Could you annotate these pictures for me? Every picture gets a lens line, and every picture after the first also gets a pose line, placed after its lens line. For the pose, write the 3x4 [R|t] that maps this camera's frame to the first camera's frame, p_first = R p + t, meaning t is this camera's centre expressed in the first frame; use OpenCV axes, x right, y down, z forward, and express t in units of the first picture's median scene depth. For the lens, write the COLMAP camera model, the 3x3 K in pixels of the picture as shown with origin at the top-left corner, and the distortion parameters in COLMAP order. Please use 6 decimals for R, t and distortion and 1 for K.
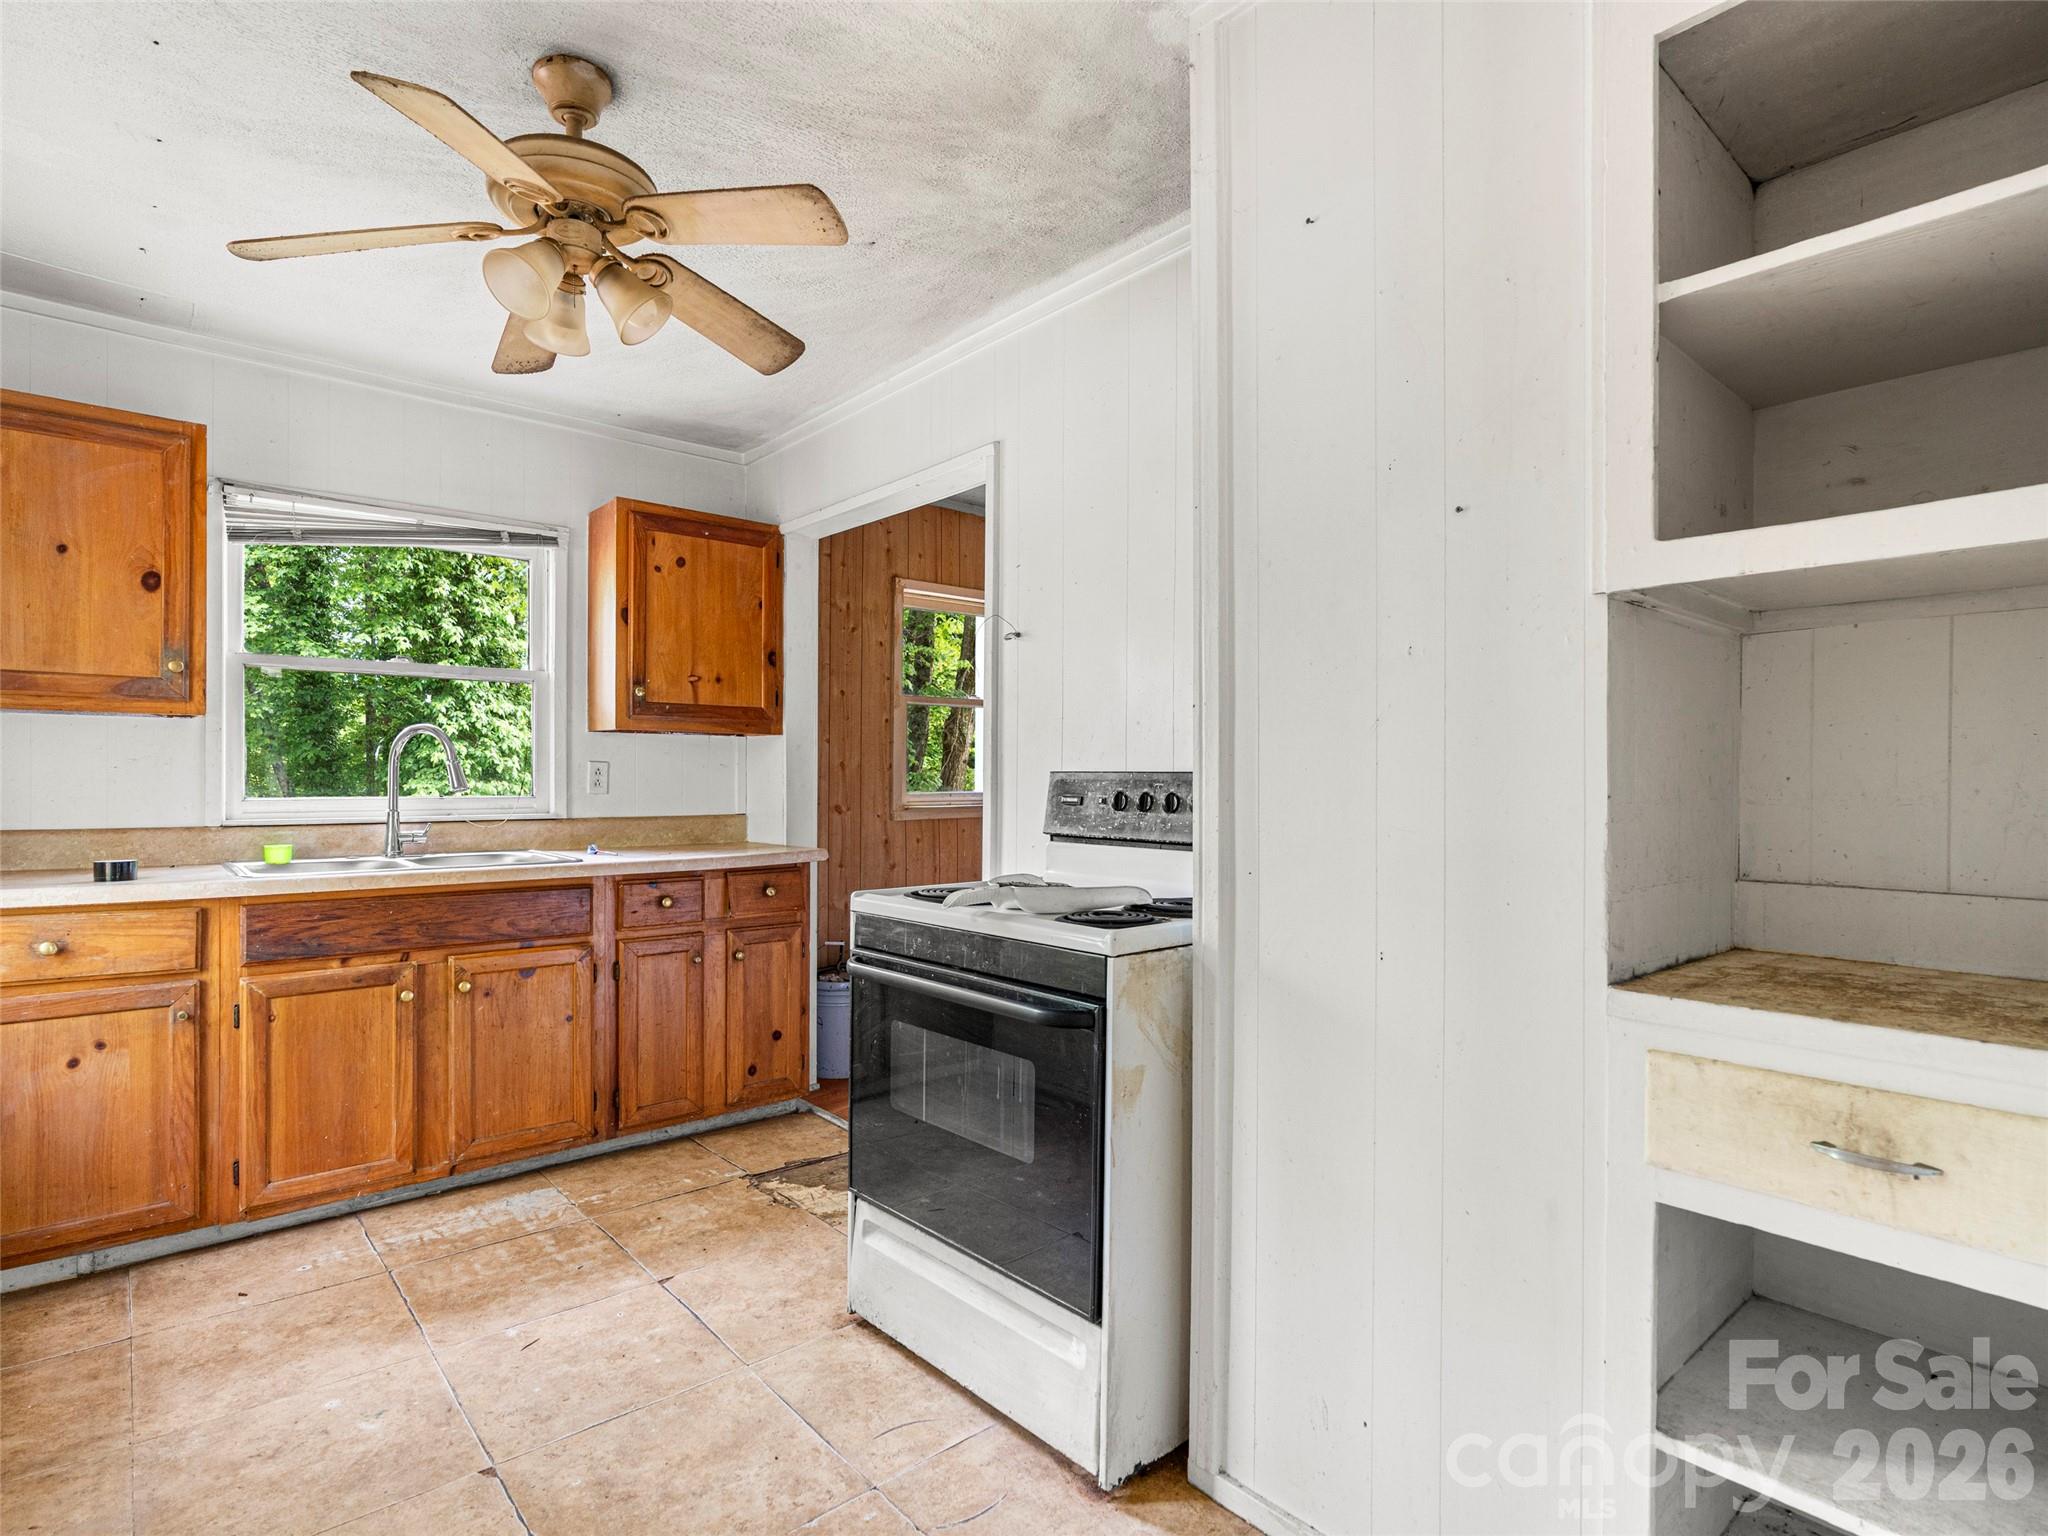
lens RADIAL K [[1056.2, 0, 1024.0], [0, 1056.2, 768.0], [0, 0, 1]] dist [-0.005411, 0.001873]
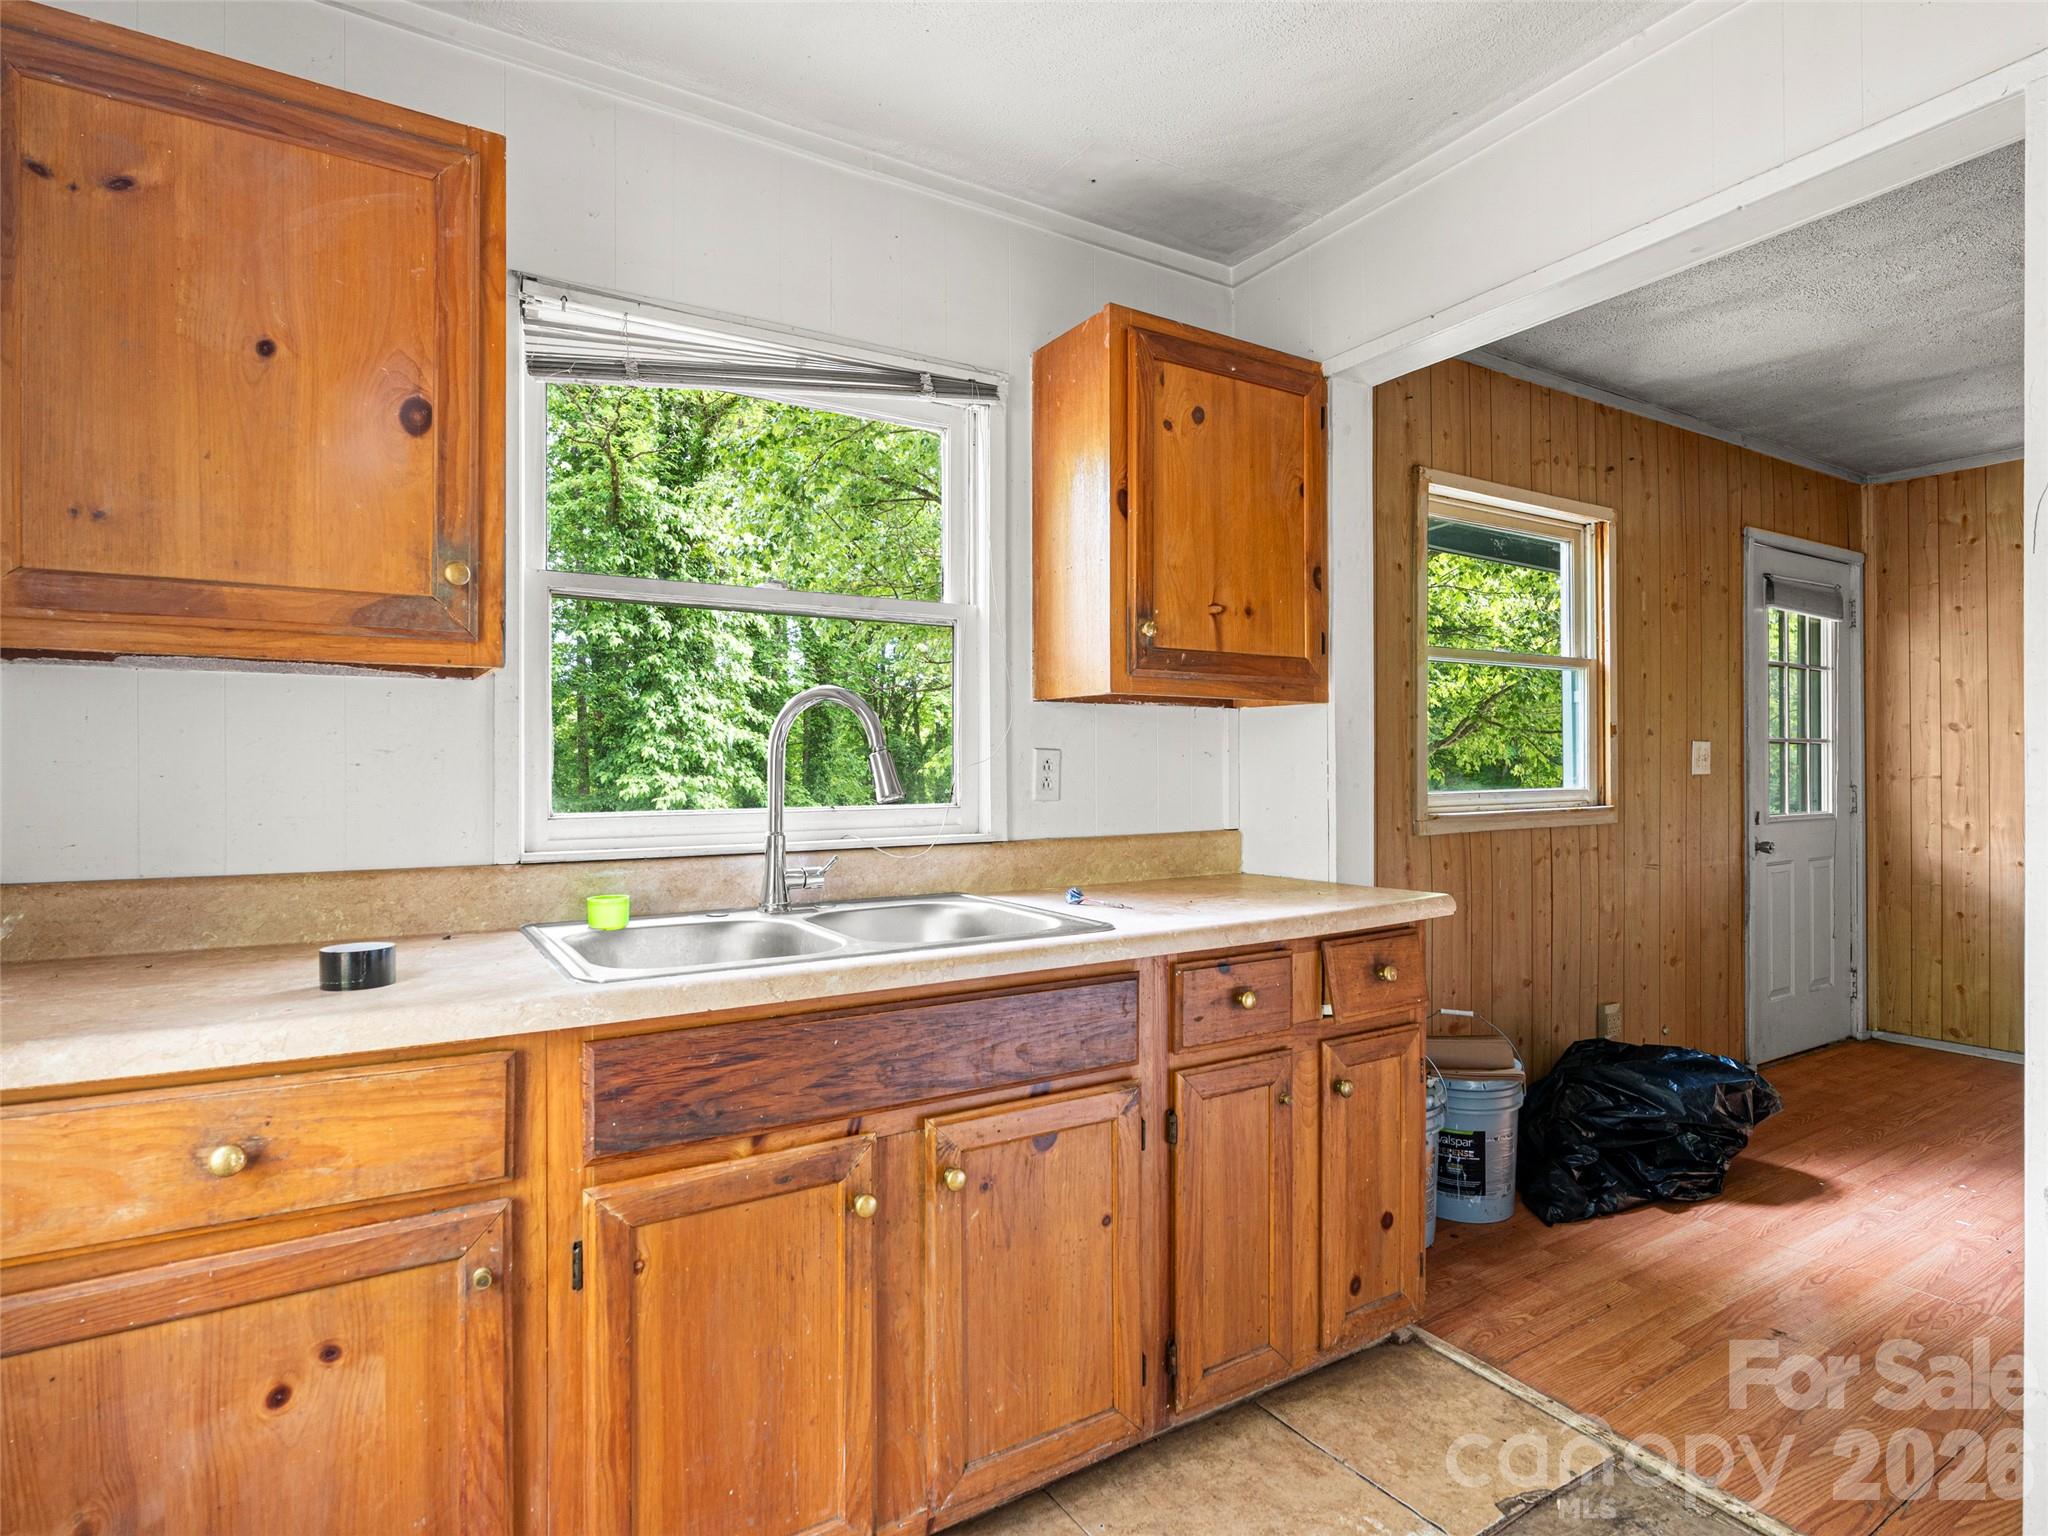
lens RADIAL K [[1078.9, 0, 1029.1], [0, 1078.9, 746.3], [0, 0, 1]] dist [-0.006552, 0.000839]
pose [[0.987818, -0.011230, -0.155210, -0.402919], [0.009497, 0.999884, -0.011899, -0.000260], [0.155326, 0.010280, 0.987810, 0.468890]]
